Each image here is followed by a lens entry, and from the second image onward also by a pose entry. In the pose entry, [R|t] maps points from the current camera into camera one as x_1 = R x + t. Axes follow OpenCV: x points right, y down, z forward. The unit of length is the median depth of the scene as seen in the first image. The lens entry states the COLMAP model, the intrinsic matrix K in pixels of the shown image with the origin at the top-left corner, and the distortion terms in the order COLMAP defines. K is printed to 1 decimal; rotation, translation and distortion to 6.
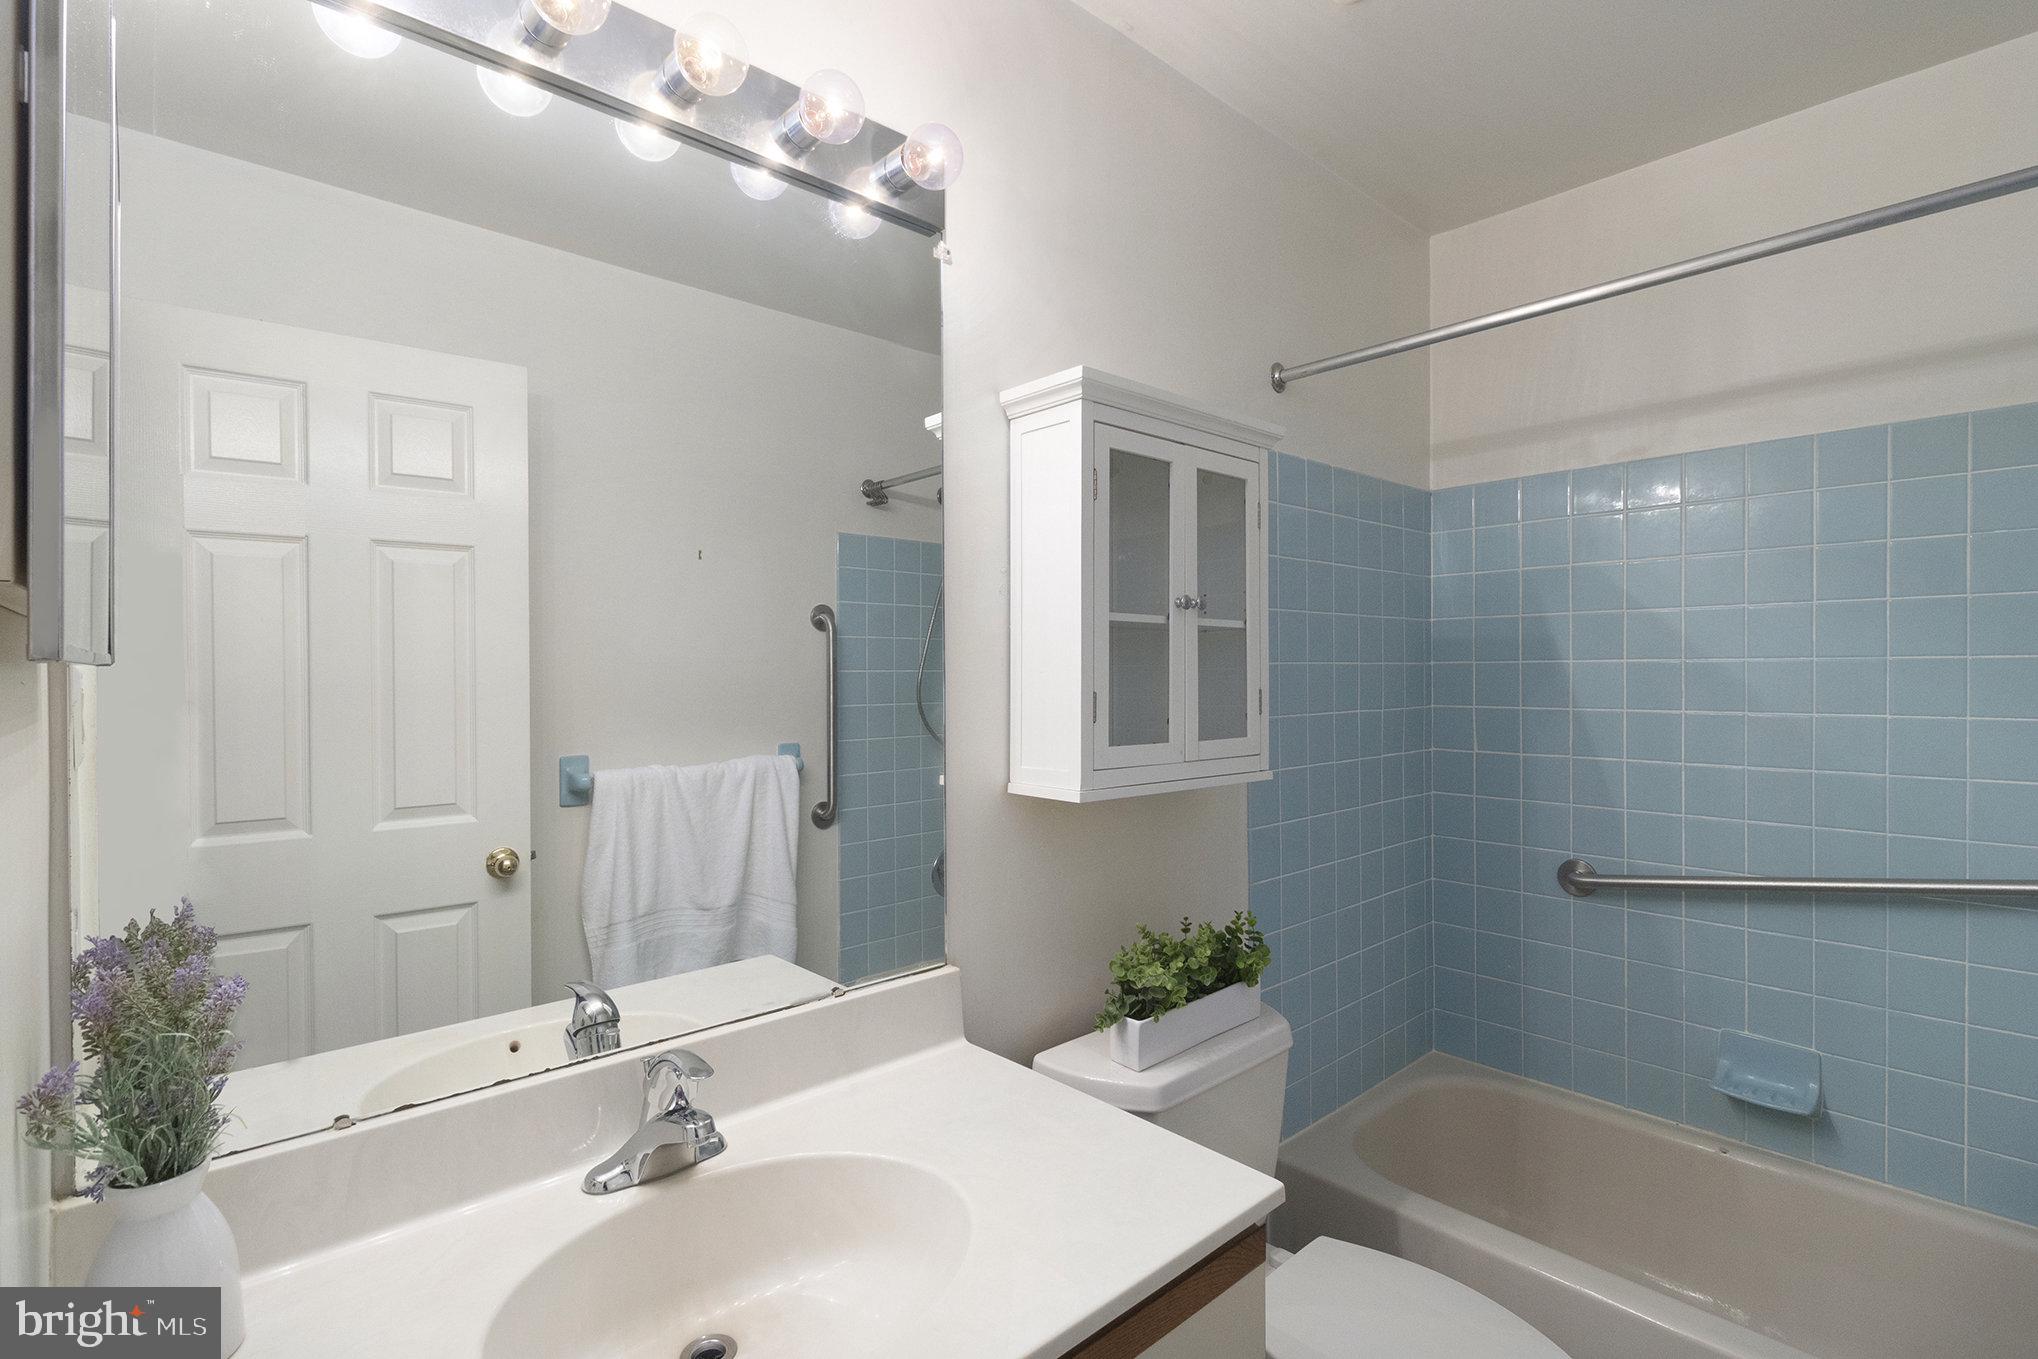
lens RADIAL K [[966.0, 0, 1012.7], [0, 966.0, 687.3], [0, 0, 1]] dist [0.006598, 0.000189]
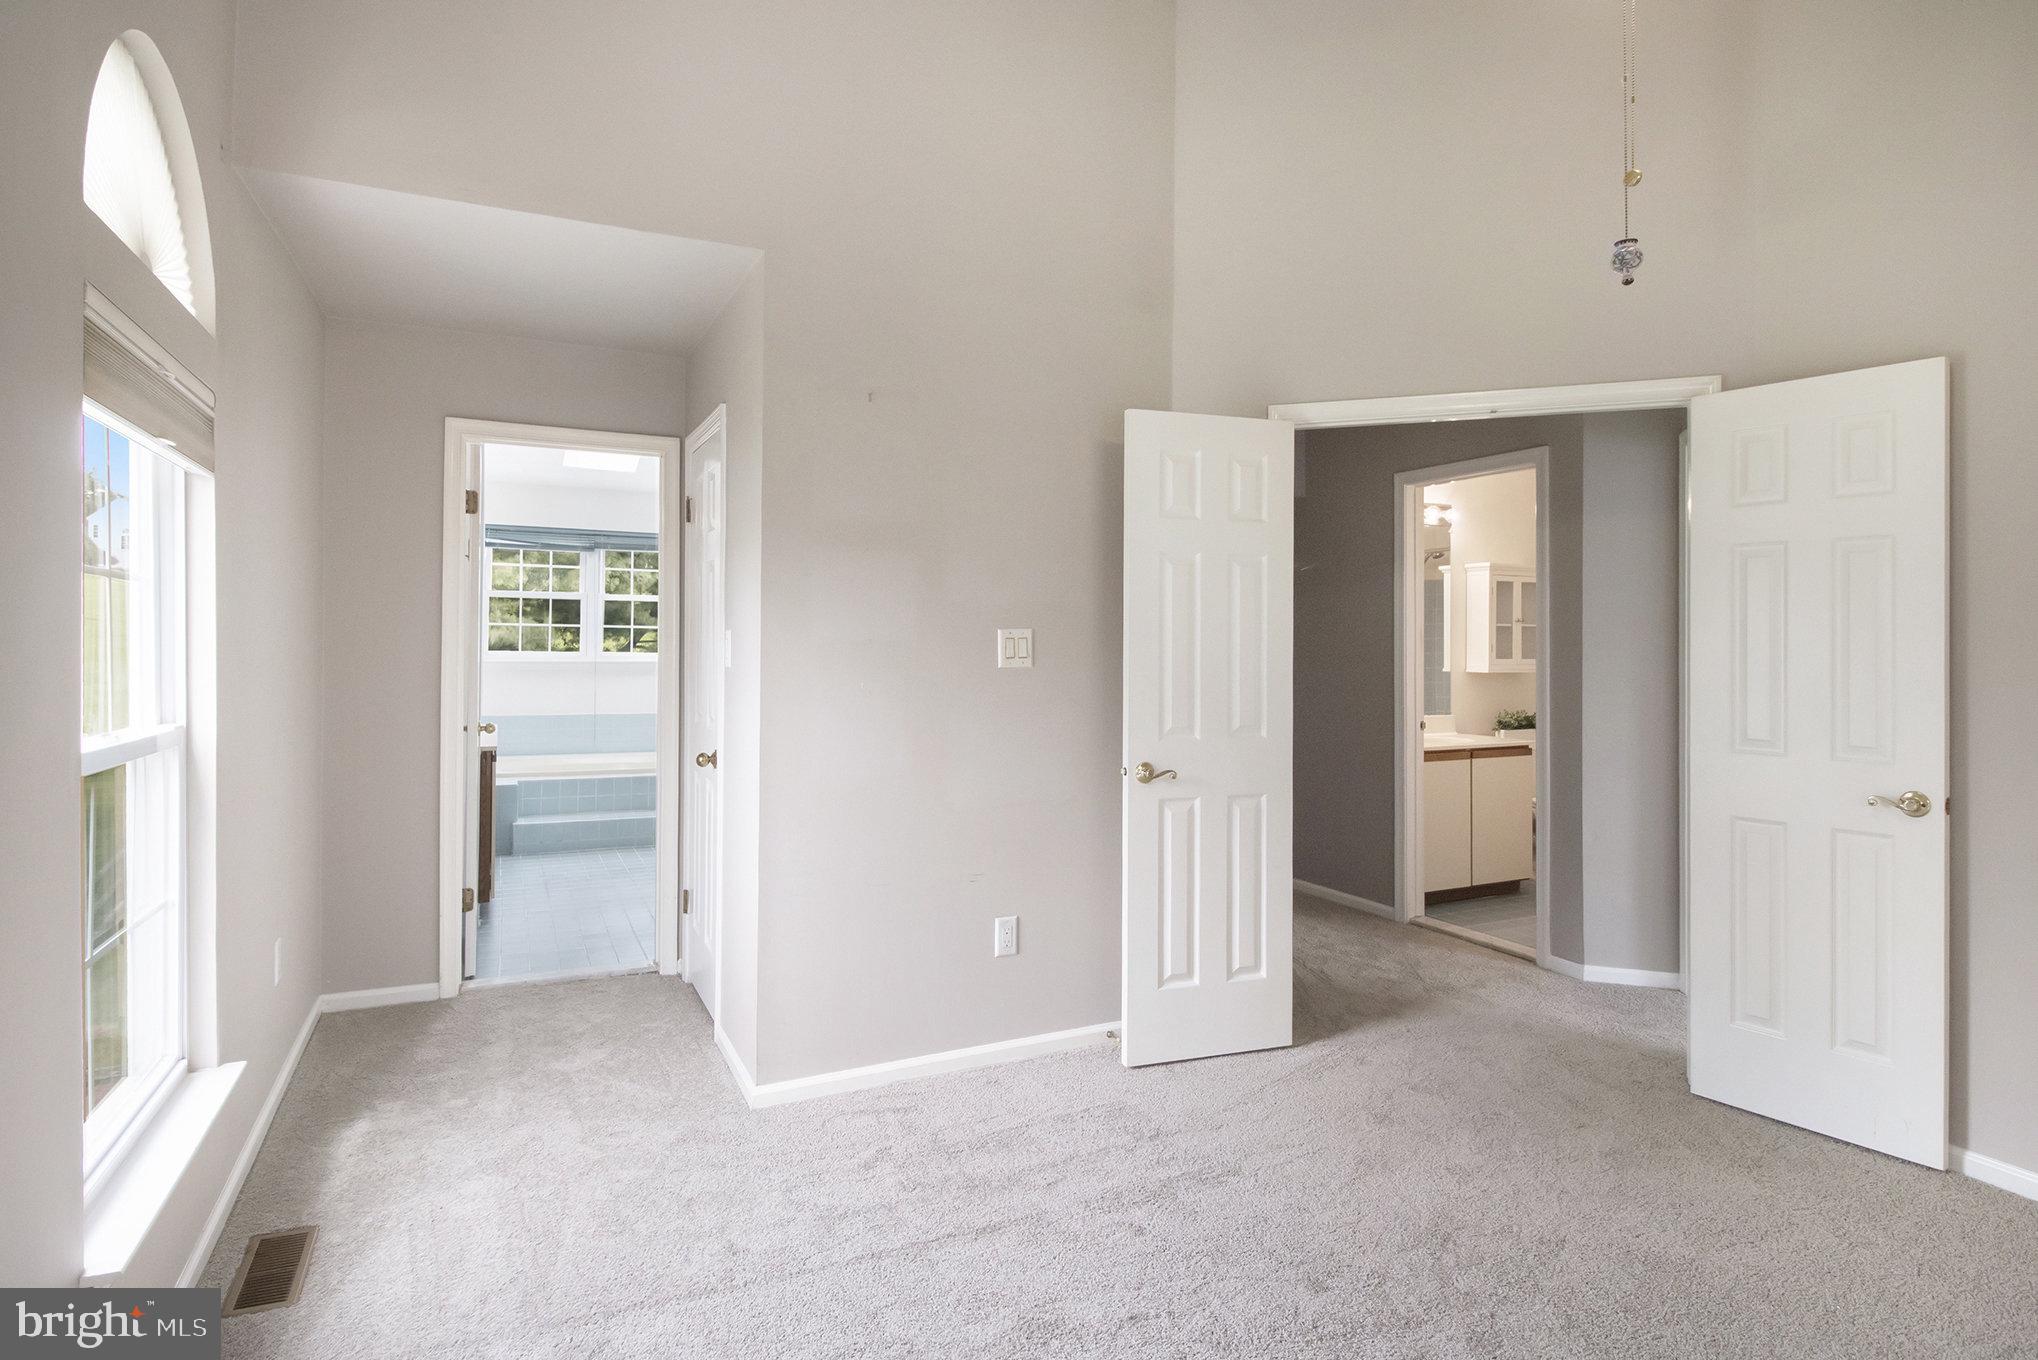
lens RADIAL K [[1095.0, 0, 1021.6], [0, 1095.0, 674.7], [0, 0, 1]] dist [-0.000892, -0.000090]
pose [[0.971342, 0.003933, -0.237652, -0.665185], [-0.003600, 0.999992, 0.001833, 0.118314], [0.237658, -0.000925, 0.971349, -3.498527]]
